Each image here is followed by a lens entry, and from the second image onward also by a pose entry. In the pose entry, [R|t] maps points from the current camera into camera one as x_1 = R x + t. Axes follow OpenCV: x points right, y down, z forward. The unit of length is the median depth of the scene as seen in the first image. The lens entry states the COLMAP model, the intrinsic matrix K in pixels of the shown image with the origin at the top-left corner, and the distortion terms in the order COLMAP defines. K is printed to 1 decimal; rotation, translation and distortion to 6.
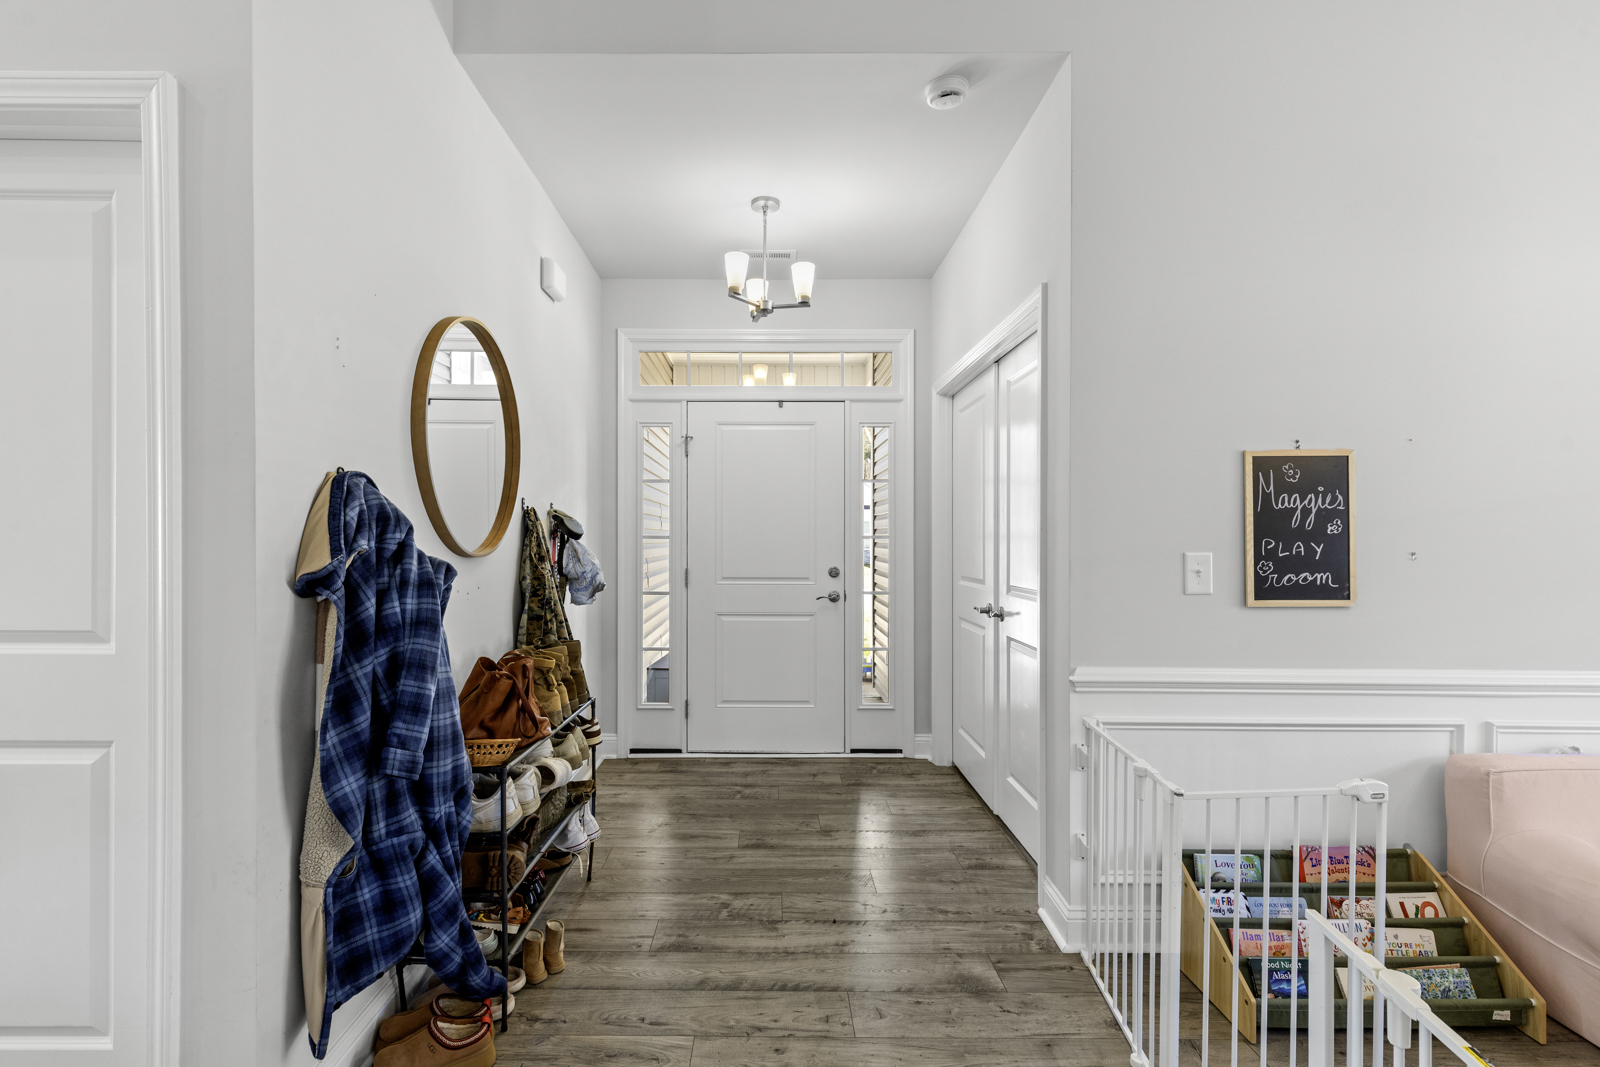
lens RADIAL K [[721.5, 0, 801.0], [0, 721.5, 525.5], [0, 0, 1]] dist [0.000406, 0.000921]
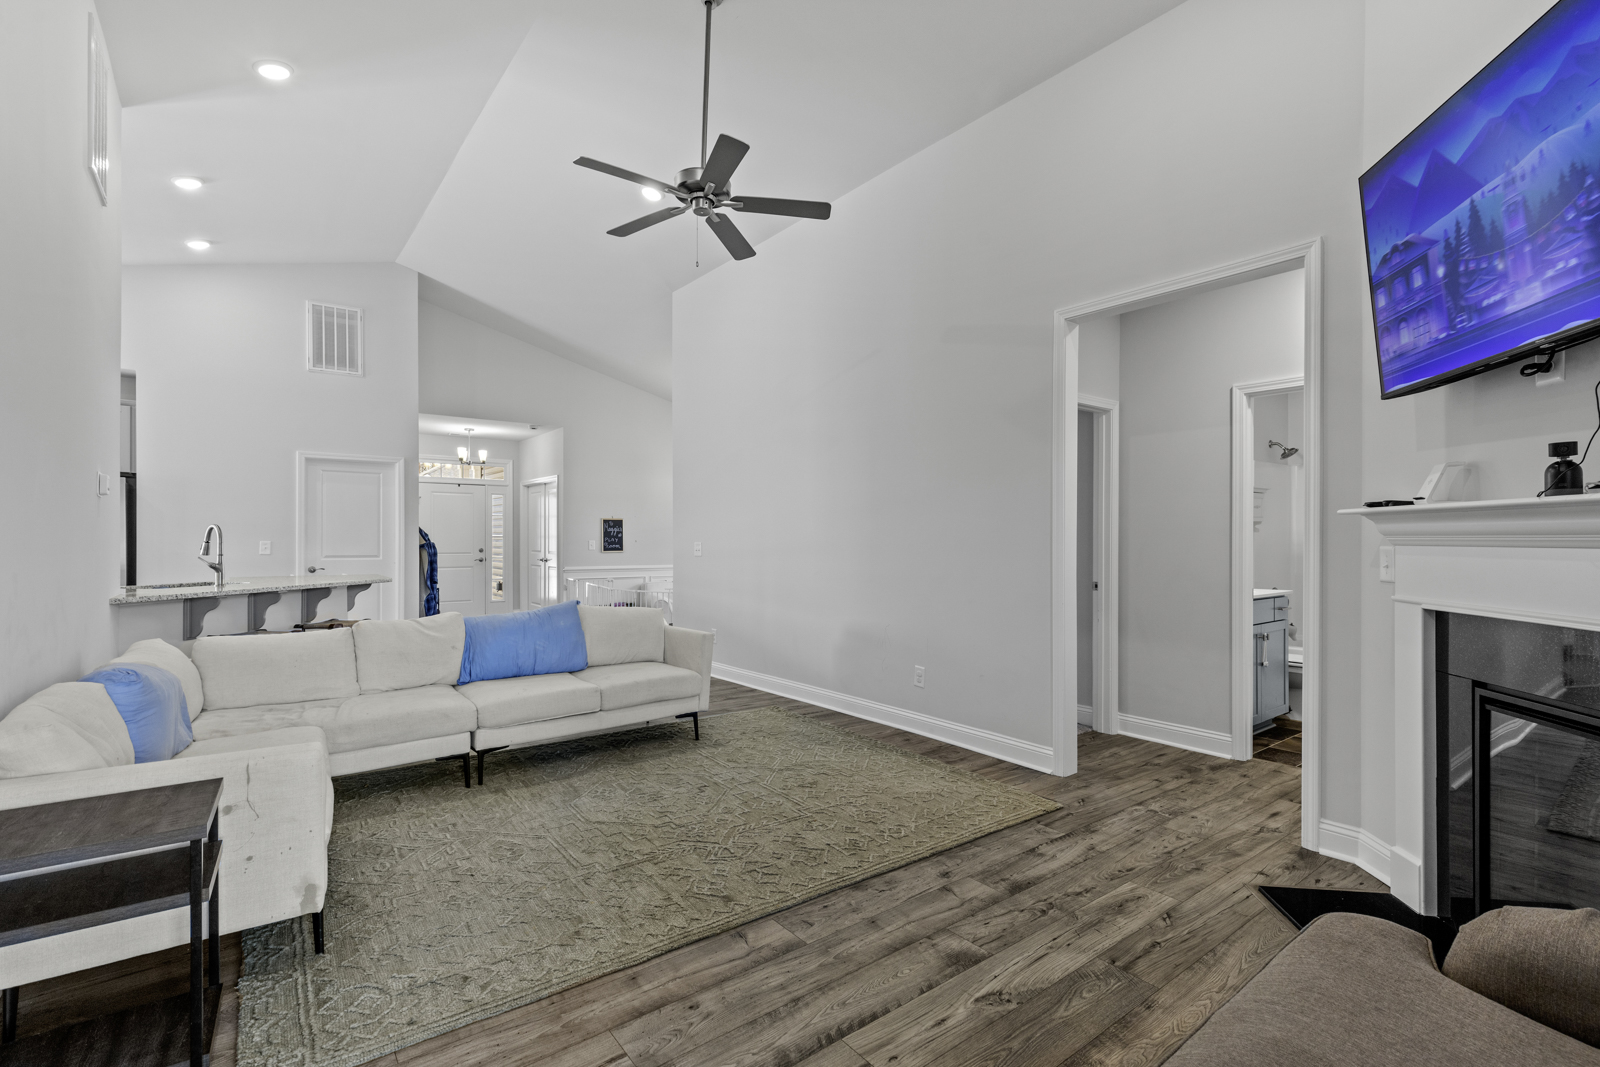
lens RADIAL K [[721.5, 0, 801.0], [0, 721.5, 525.5], [0, 0, 1]] dist [0.000406, 0.000921]
pose [[0.806876, 0.011691, 0.590605, -1.064365], [-0.009824, 0.999931, -0.006372, -0.040585], [-0.590639, -0.000661, 0.806935, -3.428889]]
